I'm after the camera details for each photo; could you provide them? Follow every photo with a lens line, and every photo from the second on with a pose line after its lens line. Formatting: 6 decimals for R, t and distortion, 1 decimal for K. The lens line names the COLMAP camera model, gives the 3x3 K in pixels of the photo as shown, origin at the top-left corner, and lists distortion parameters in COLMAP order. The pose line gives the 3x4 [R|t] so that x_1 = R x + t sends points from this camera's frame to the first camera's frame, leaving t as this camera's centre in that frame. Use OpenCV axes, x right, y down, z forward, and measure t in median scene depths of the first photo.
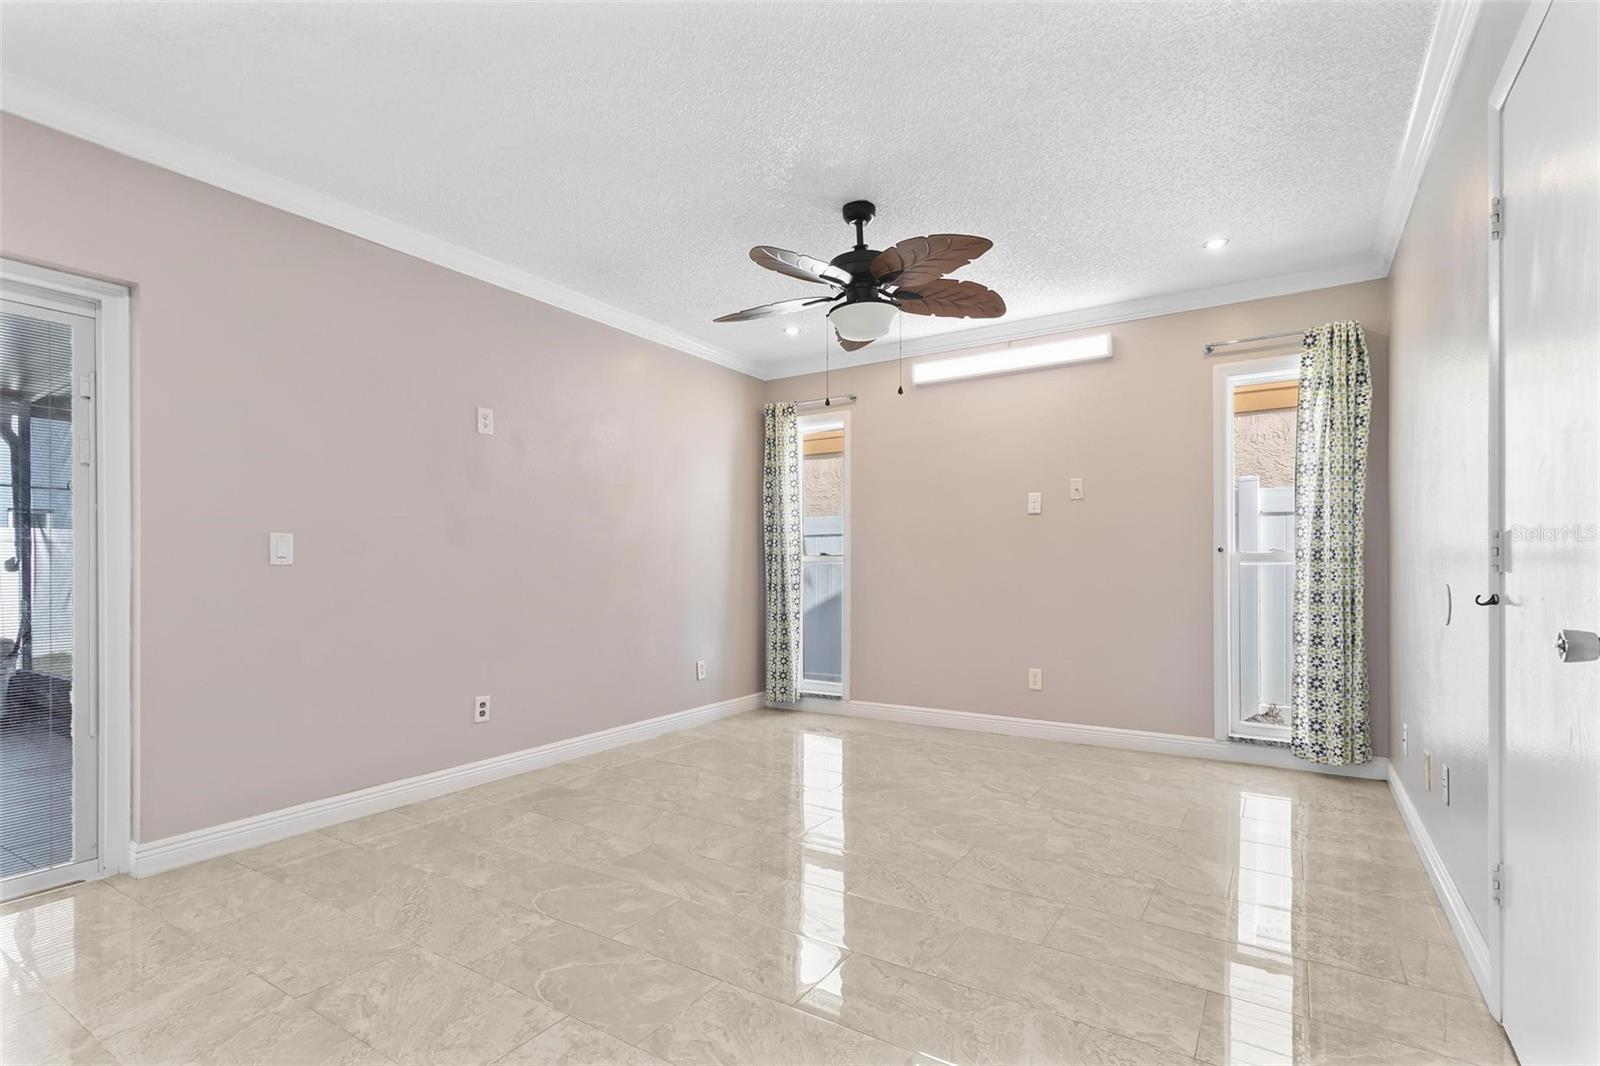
lens RADIAL K [[756.0, 0, 807.7], [0, 756.0, 532.6], [0, 0, 1]] dist [0.014878, 0.000167]
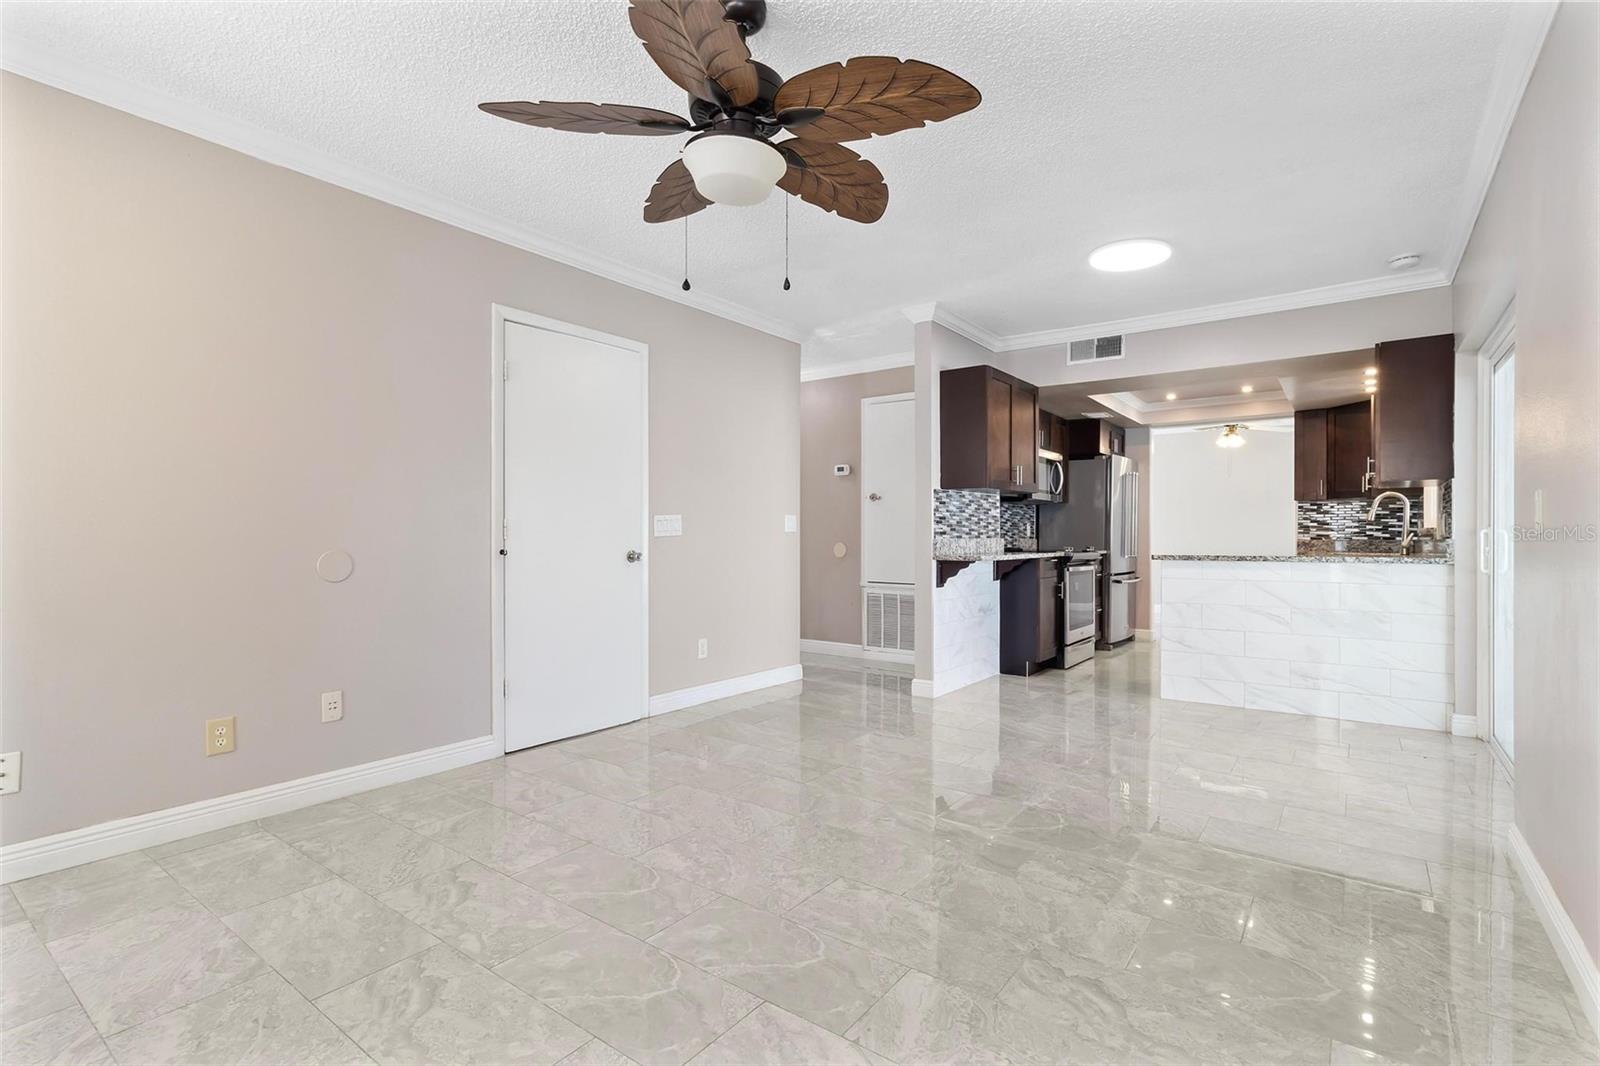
lens RADIAL K [[756.0, 0, 807.7], [0, 756.0, 532.6], [0, 0, 1]] dist [0.014878, 0.000167]
pose [[-0.997513, 0.001775, 0.070464, -0.042356], [-0.001890, 0.998650, -0.051907, 0.085023], [-0.070461, -0.051911, -0.996163, 1.850548]]
